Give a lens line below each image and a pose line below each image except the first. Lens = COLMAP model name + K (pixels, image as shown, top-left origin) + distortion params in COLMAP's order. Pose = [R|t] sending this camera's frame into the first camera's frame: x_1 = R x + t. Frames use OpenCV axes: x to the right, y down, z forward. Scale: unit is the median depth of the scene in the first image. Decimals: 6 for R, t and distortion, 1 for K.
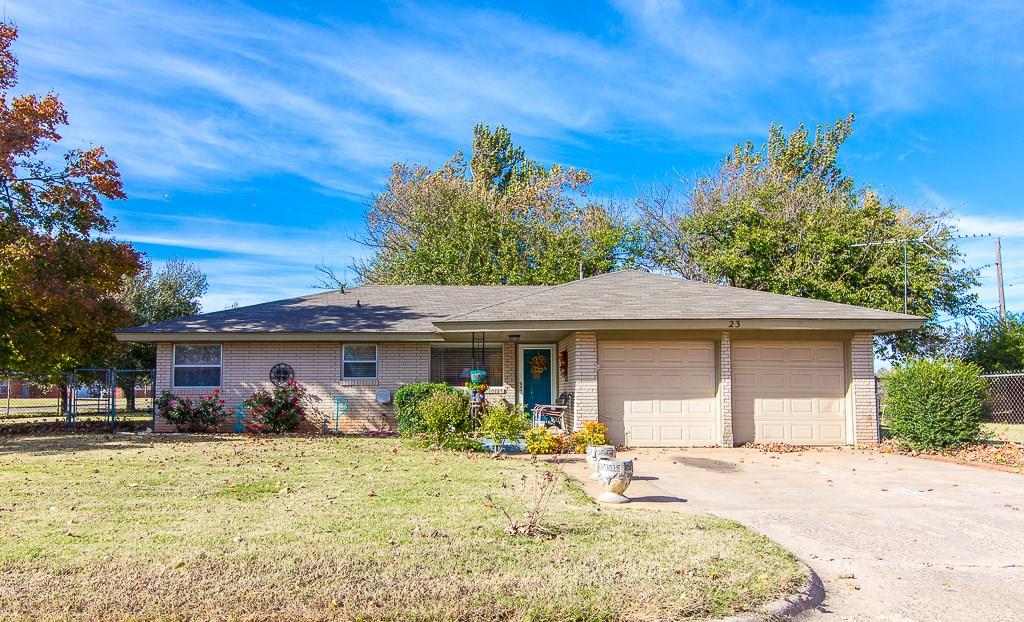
lens RADIAL K [[818.7, 0, 512.0], [0, 818.7, 311.0], [0, 0, 1]] dist [-0.025277, -0.002744]
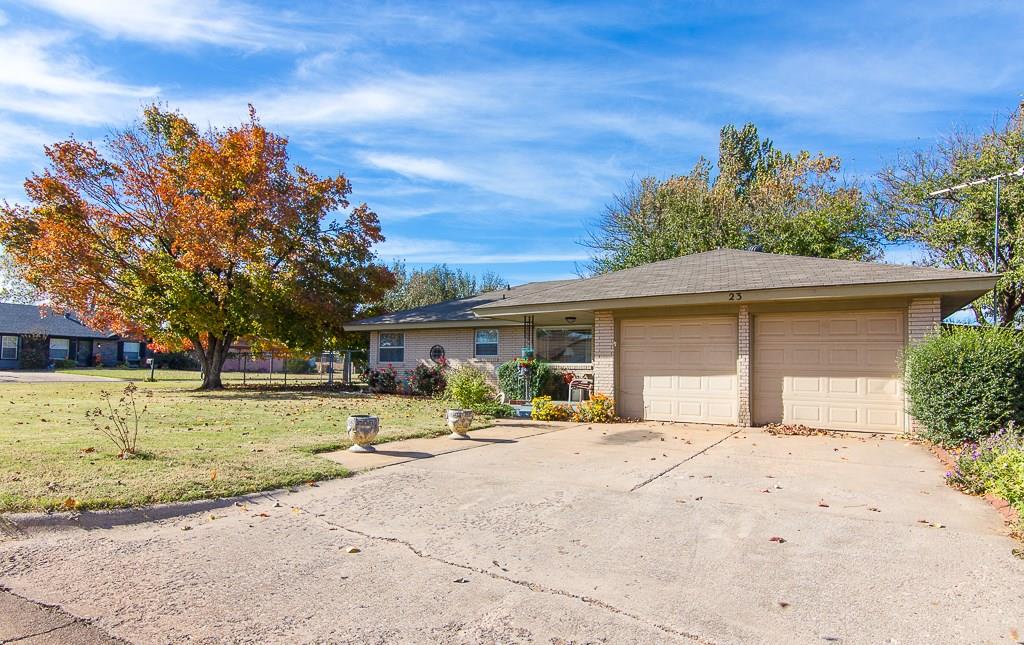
lens RADIAL K [[727.9, 0, 512.0], [0, 727.9, 322.5], [0, 0, 1]] dist [-0.043303, -0.000552]
pose [[0.739712, -0.034248, -0.672052, 0.621016], [0.041725, 0.999117, -0.004990, 0.037801], [0.671629, -0.024351, 0.740488, 0.193455]]
